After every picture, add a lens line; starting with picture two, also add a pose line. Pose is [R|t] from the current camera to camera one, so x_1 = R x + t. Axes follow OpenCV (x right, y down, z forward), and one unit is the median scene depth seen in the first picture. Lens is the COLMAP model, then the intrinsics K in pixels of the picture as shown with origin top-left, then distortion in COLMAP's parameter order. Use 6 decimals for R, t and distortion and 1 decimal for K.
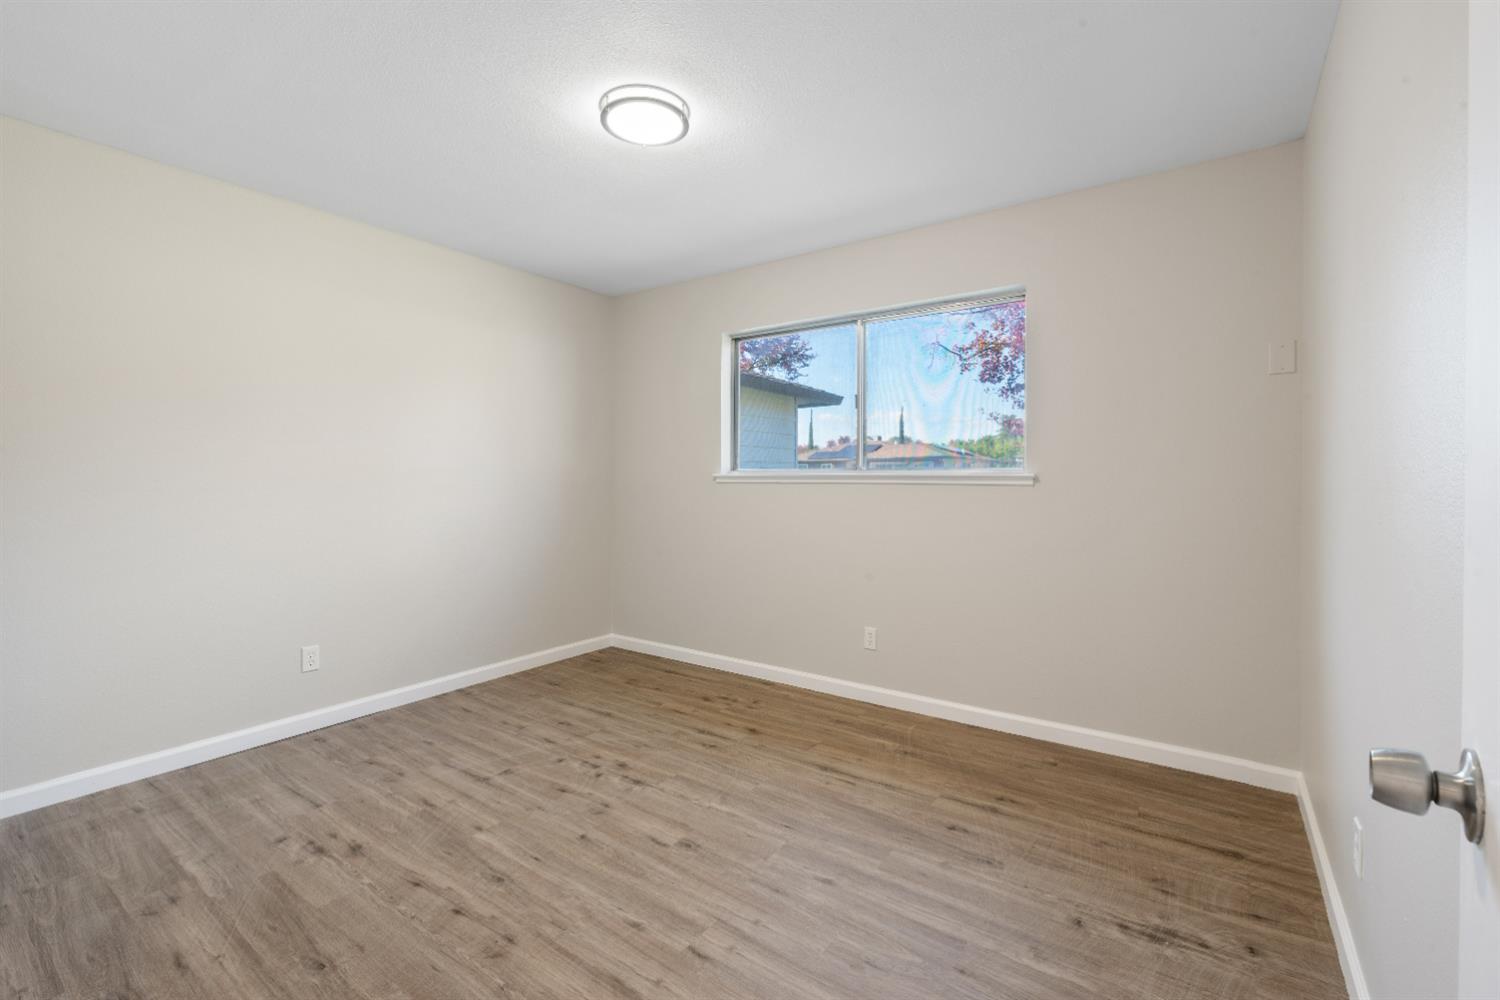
lens RADIAL K [[653.9, 0, 757.5], [0, 653.9, 493.0], [0, 0, 1]] dist [0.000304, -0.001222]
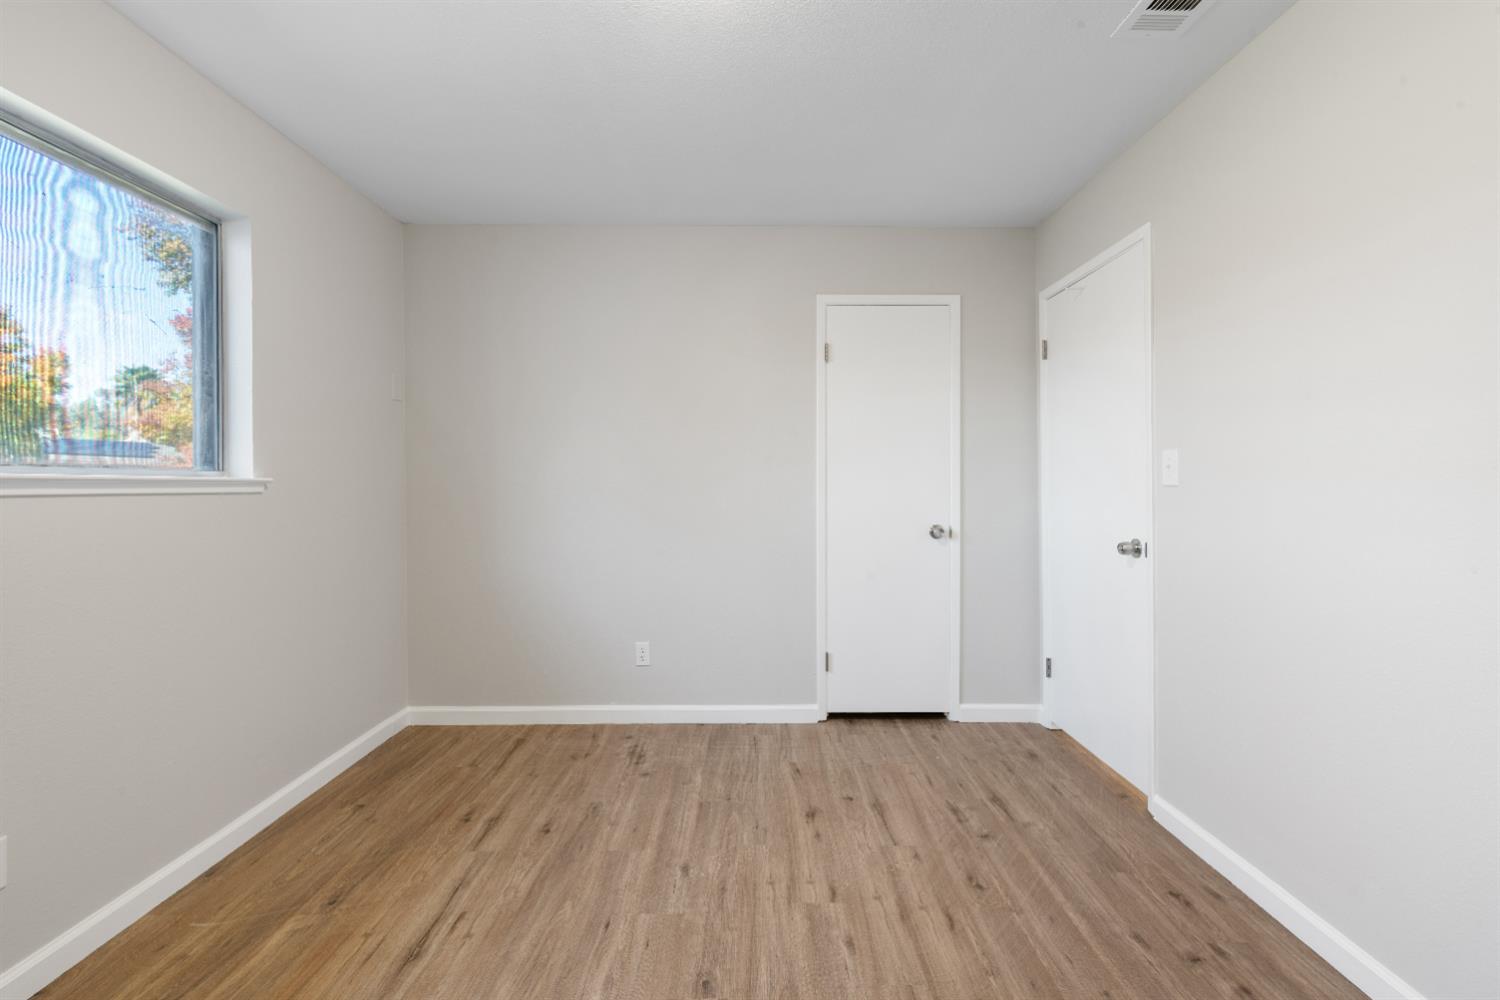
lens RADIAL K [[653.9, 0, 745.9], [0, 653.9, 485.7], [0, 0, 1]] dist [0.000304, -0.001222]
pose [[-0.579681, -0.003968, 0.814834, -0.771241], [0.018704, 0.999660, 0.018174, -0.035255], [-0.814629, 0.025776, -0.579410, 1.455325]]
